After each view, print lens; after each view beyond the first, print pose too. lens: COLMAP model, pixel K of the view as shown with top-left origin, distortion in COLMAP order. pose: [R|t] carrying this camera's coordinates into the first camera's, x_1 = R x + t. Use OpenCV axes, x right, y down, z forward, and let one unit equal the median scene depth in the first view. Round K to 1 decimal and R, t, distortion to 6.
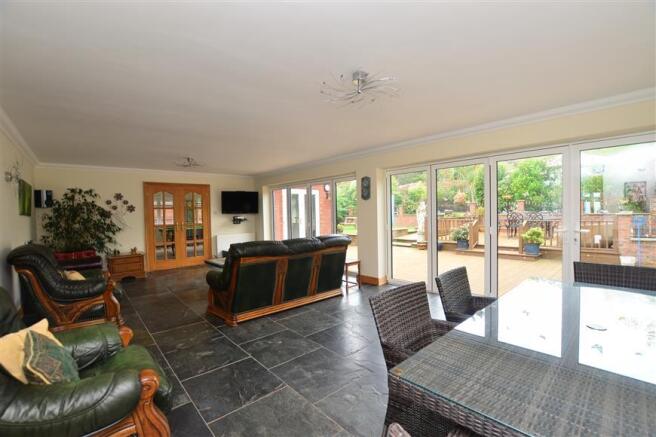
lens RADIAL K [[289.3, 0, 326.1], [0, 289.3, 219.7], [0, 0, 1]] dist [-0.003025, -0.000035]
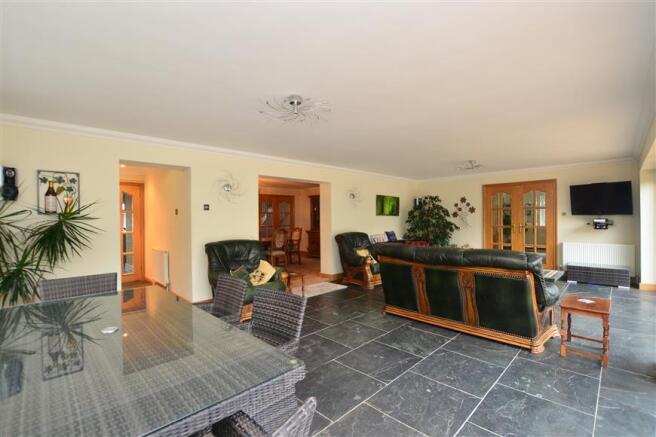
lens RADIAL K [[289.3, 0, 326.5], [0, 289.3, 218.7], [0, 0, 1]] dist [-0.003025, -0.000035]
pose [[0.082419, 0.022980, -0.996333, 0.423199], [-0.019511, 0.999580, 0.021441, -0.017554], [0.996407, 0.017672, 0.082833, 0.347289]]
